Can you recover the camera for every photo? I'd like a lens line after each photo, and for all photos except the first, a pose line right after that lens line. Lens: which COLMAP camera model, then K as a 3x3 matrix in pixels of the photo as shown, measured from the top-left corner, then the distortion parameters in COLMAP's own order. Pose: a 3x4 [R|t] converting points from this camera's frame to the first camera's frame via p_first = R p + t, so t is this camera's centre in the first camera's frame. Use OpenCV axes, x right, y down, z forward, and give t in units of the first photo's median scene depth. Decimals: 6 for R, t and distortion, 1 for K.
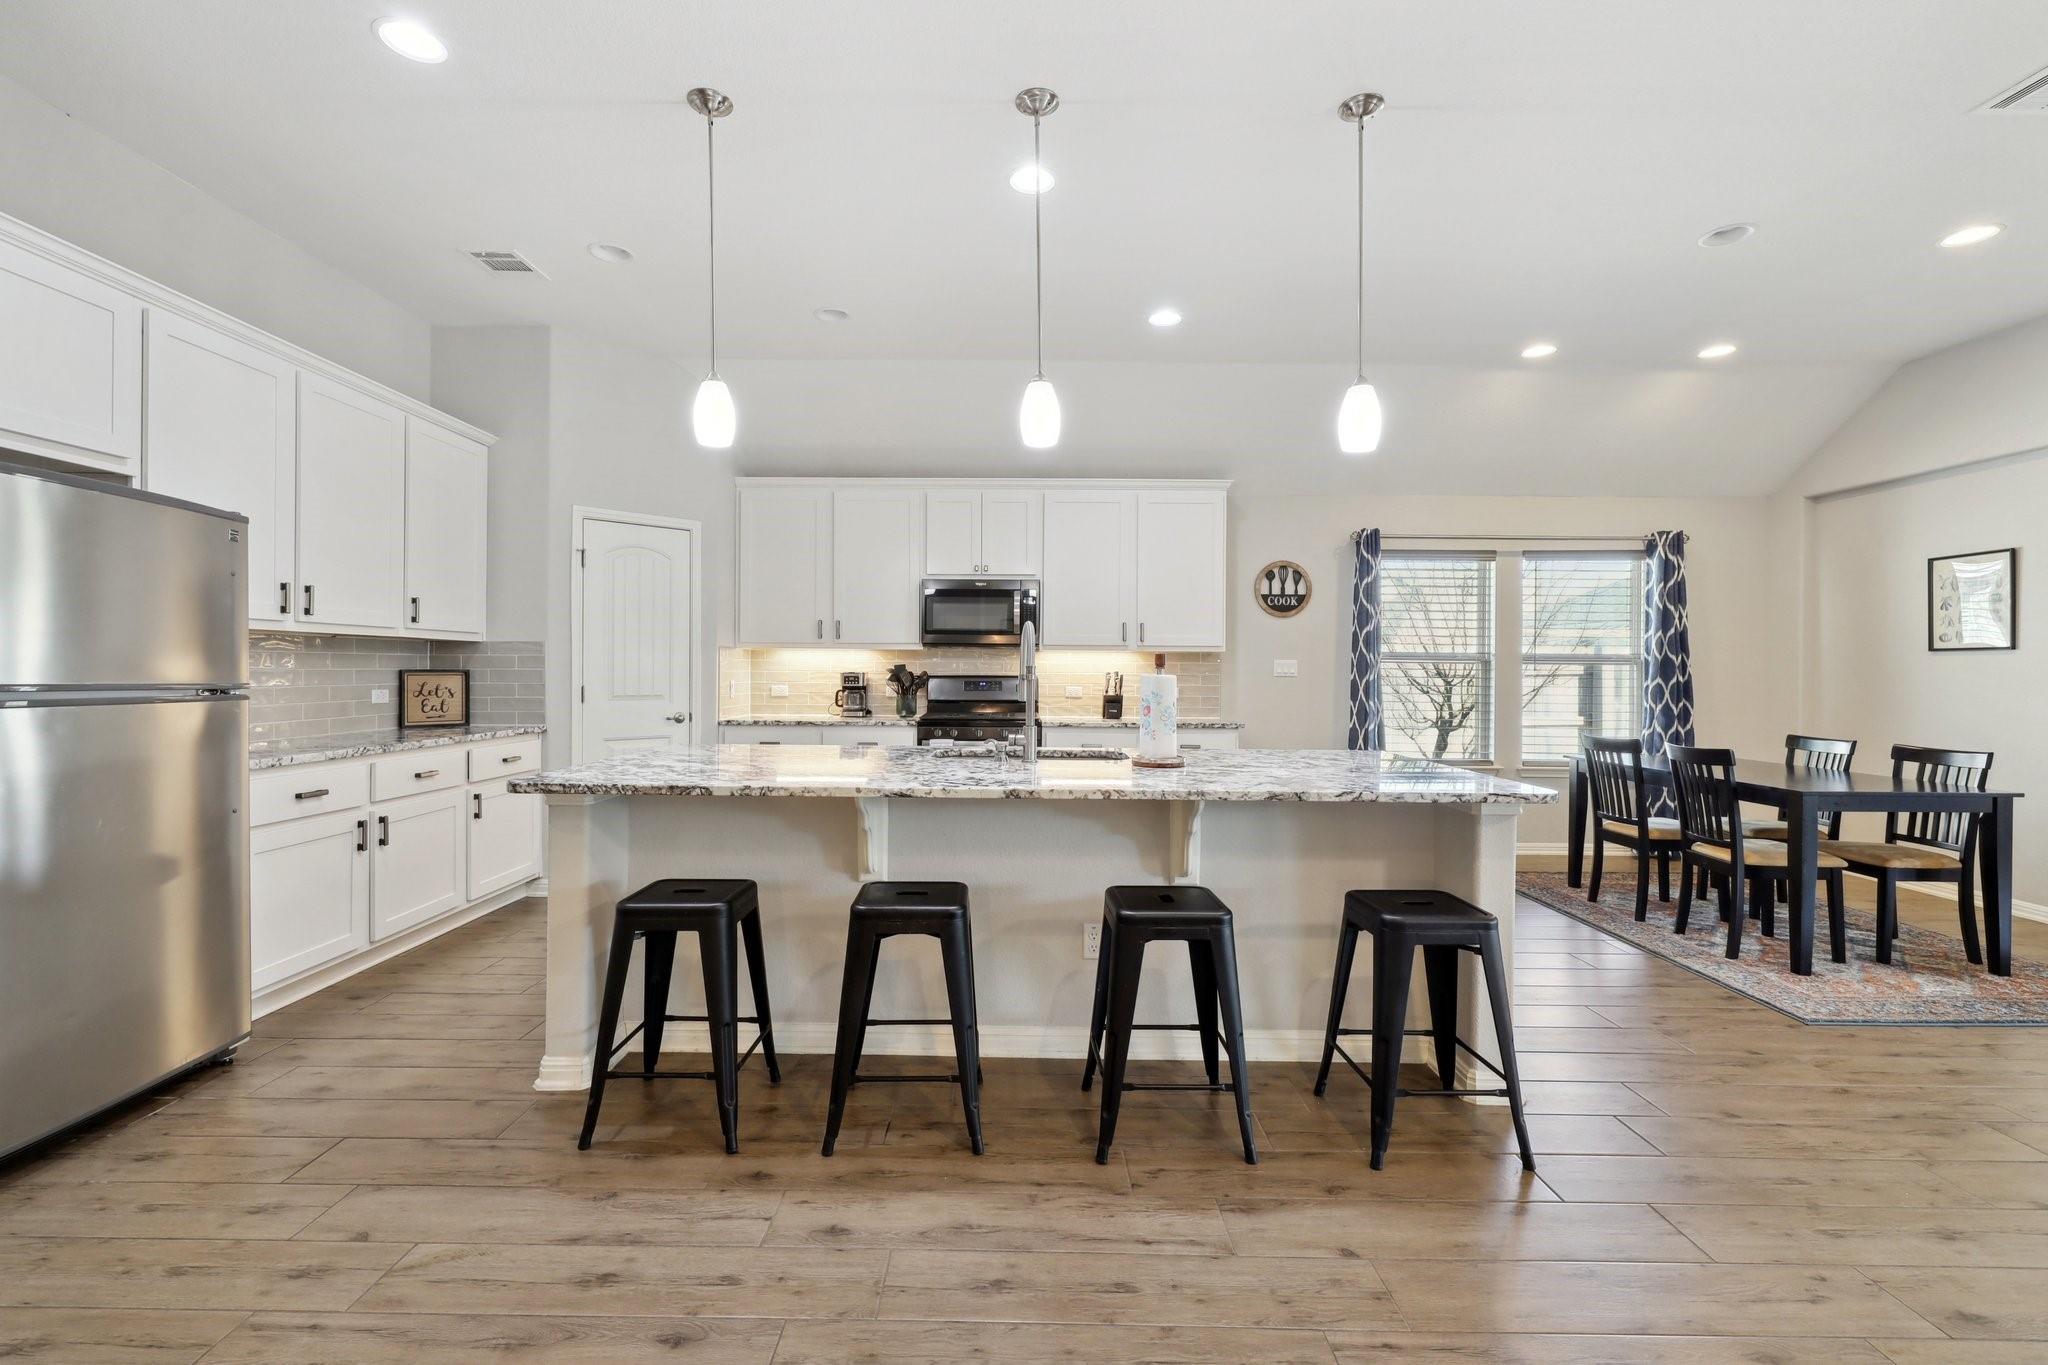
lens RADIAL K [[875.8, 0, 1018.1], [0, 875.8, 674.2], [0, 0, 1]] dist [0.003458, -0.002360]
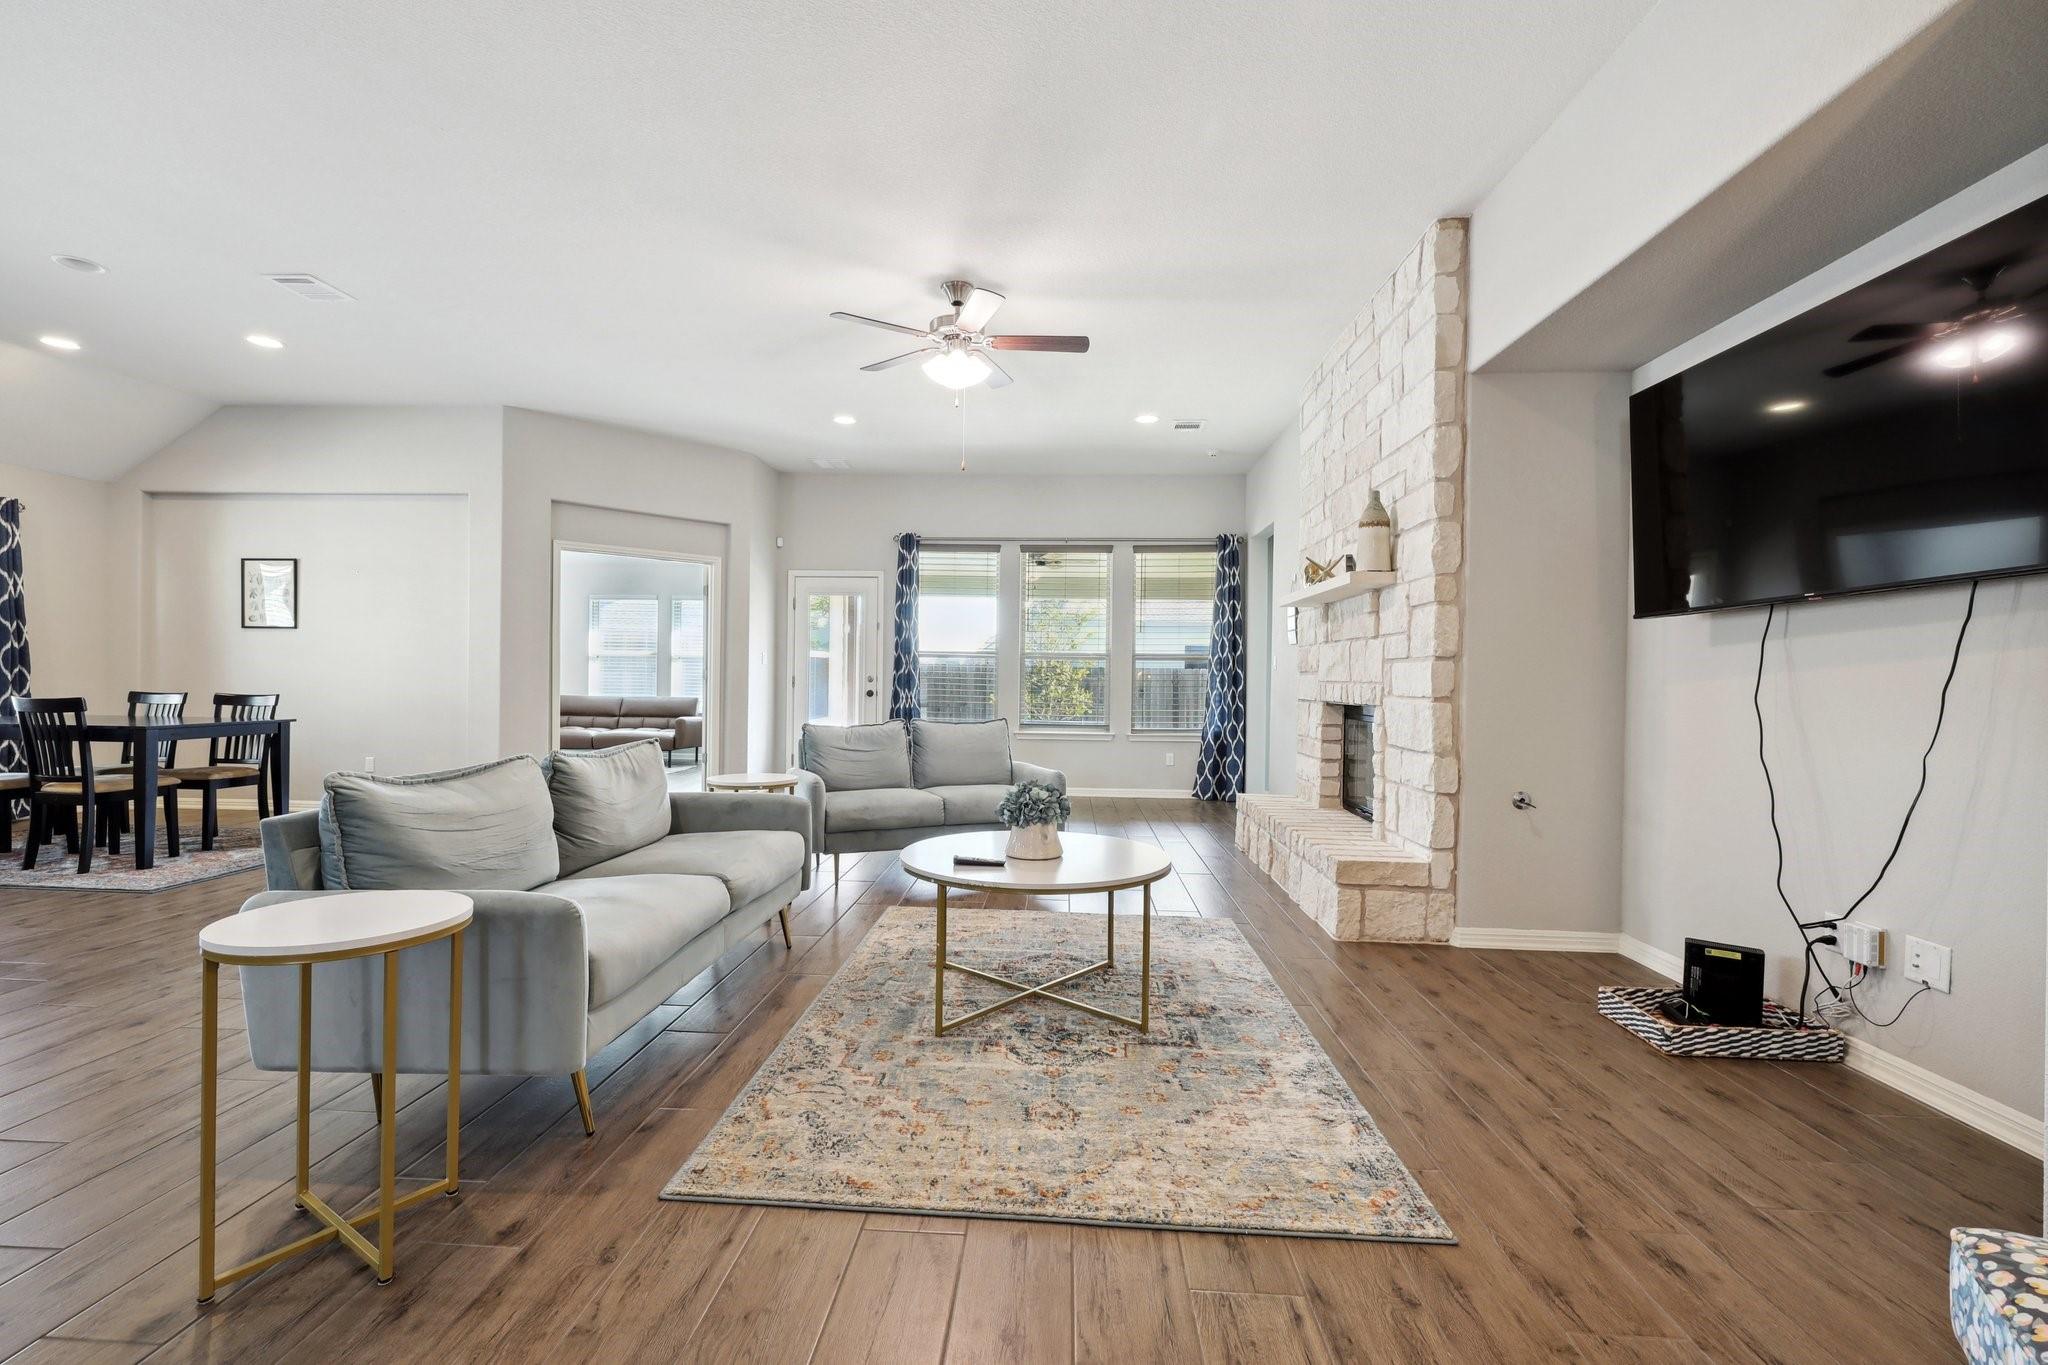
lens RADIAL K [[875.8, 0, 1014.5], [0, 875.8, 681.7], [0, 0, 1]] dist [0.003458, -0.002360]
pose [[0.052057, -0.010191, 0.998592, -0.243636], [-0.008986, 0.999903, 0.010673, 0.032747], [-0.998604, -0.009528, 0.051961, -0.256059]]
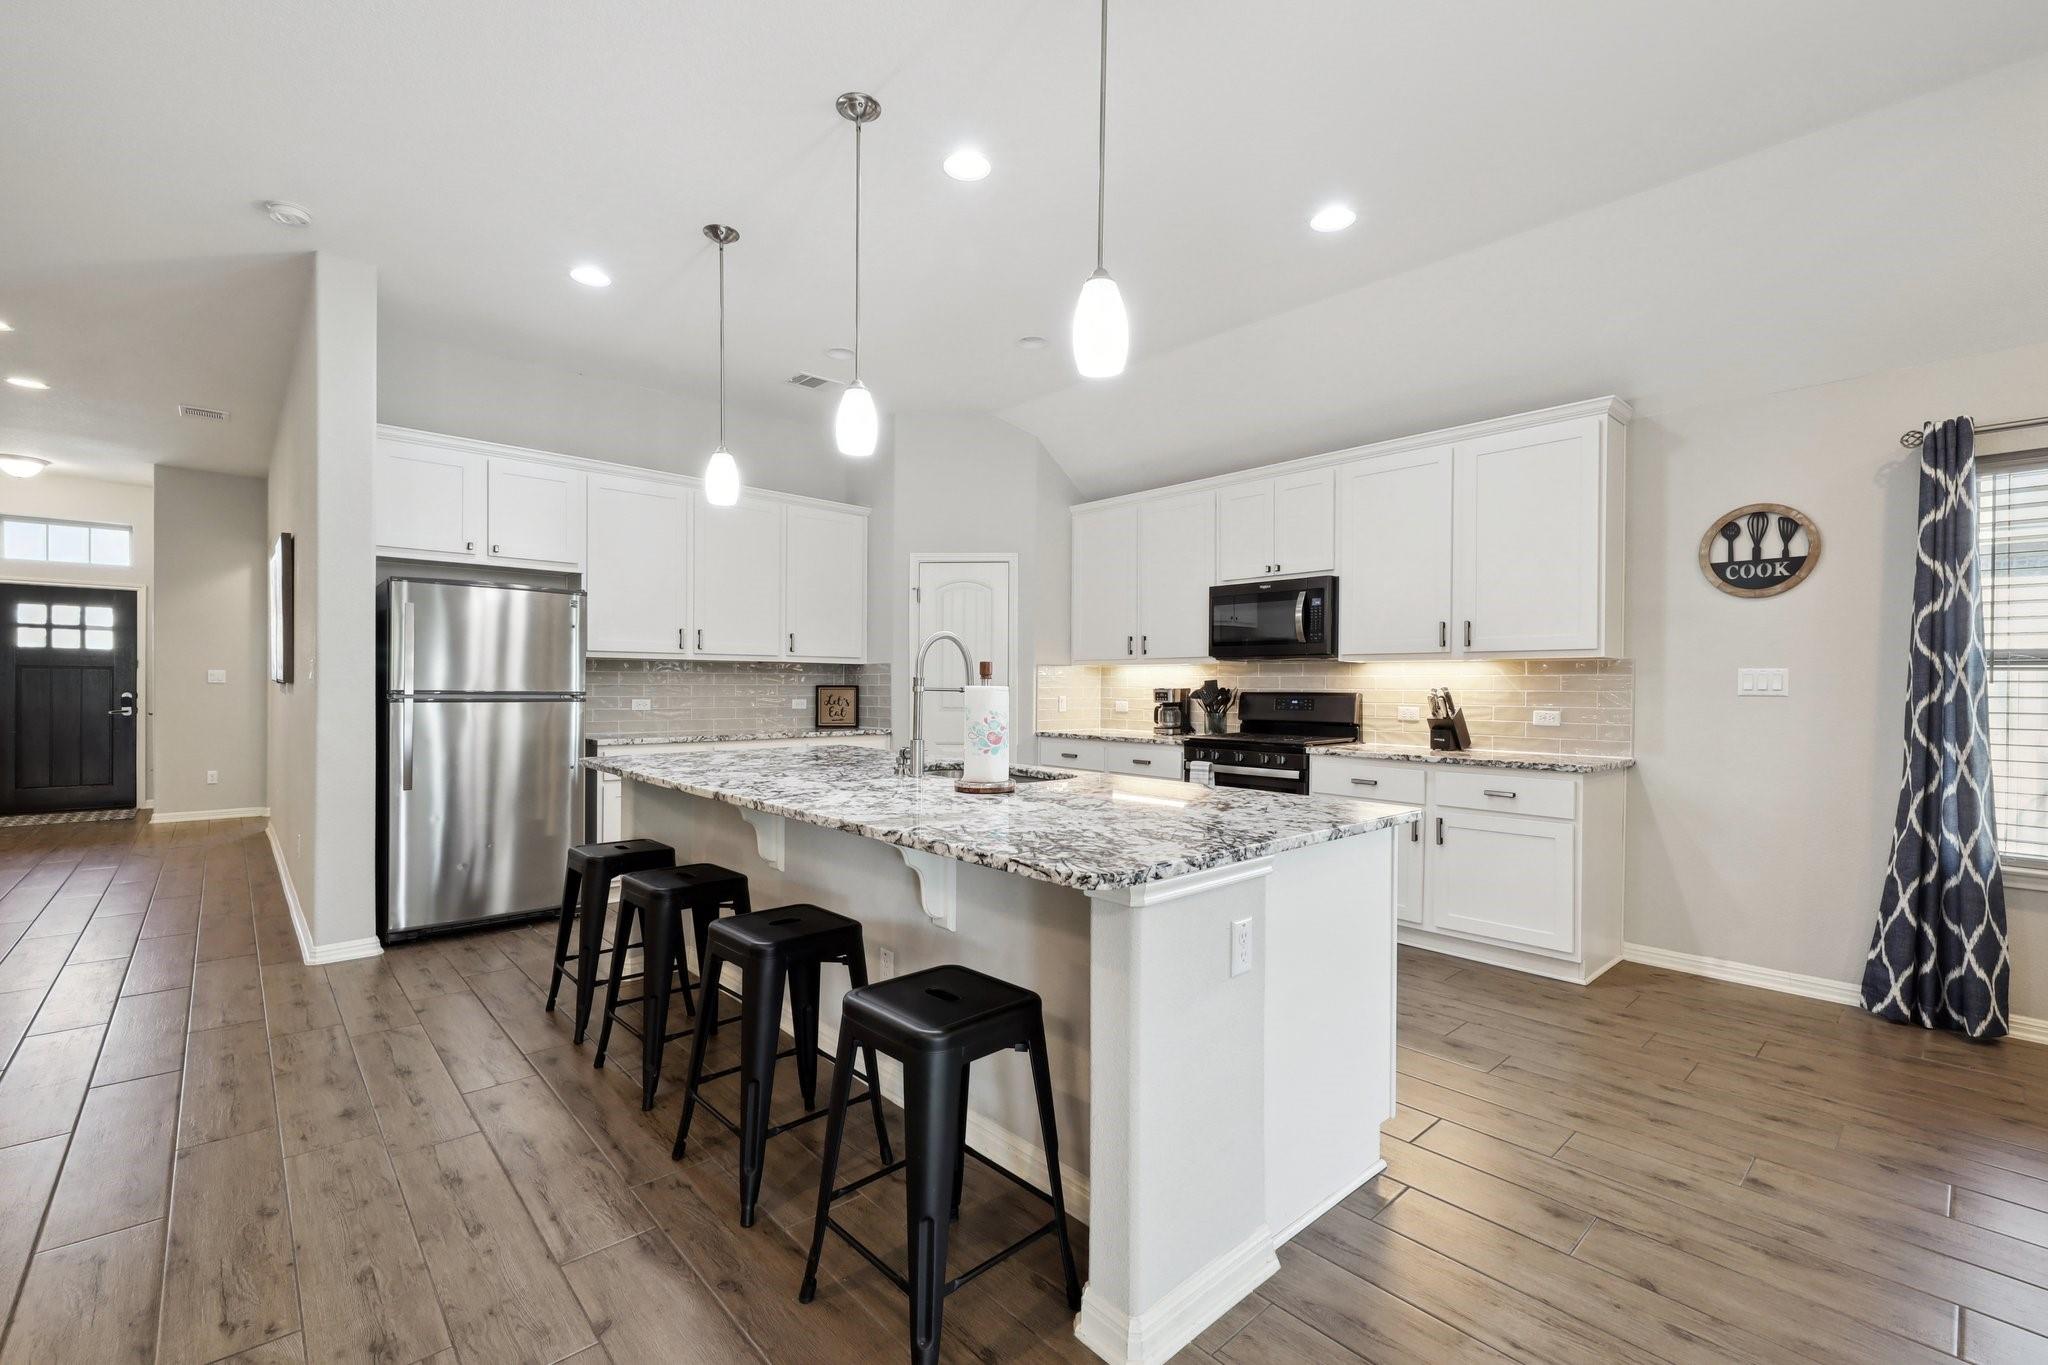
lens RADIAL K [[875.8, 0, 1017.9], [0, 875.8, 693.2], [0, 0, 1]] dist [0.003458, -0.002360]
pose [[0.675992, 0.004010, -0.736898, 0.518804], [-0.005936, 0.999982, -0.000005, 0.005079], [0.736885, 0.004378, 0.676004, 0.277814]]
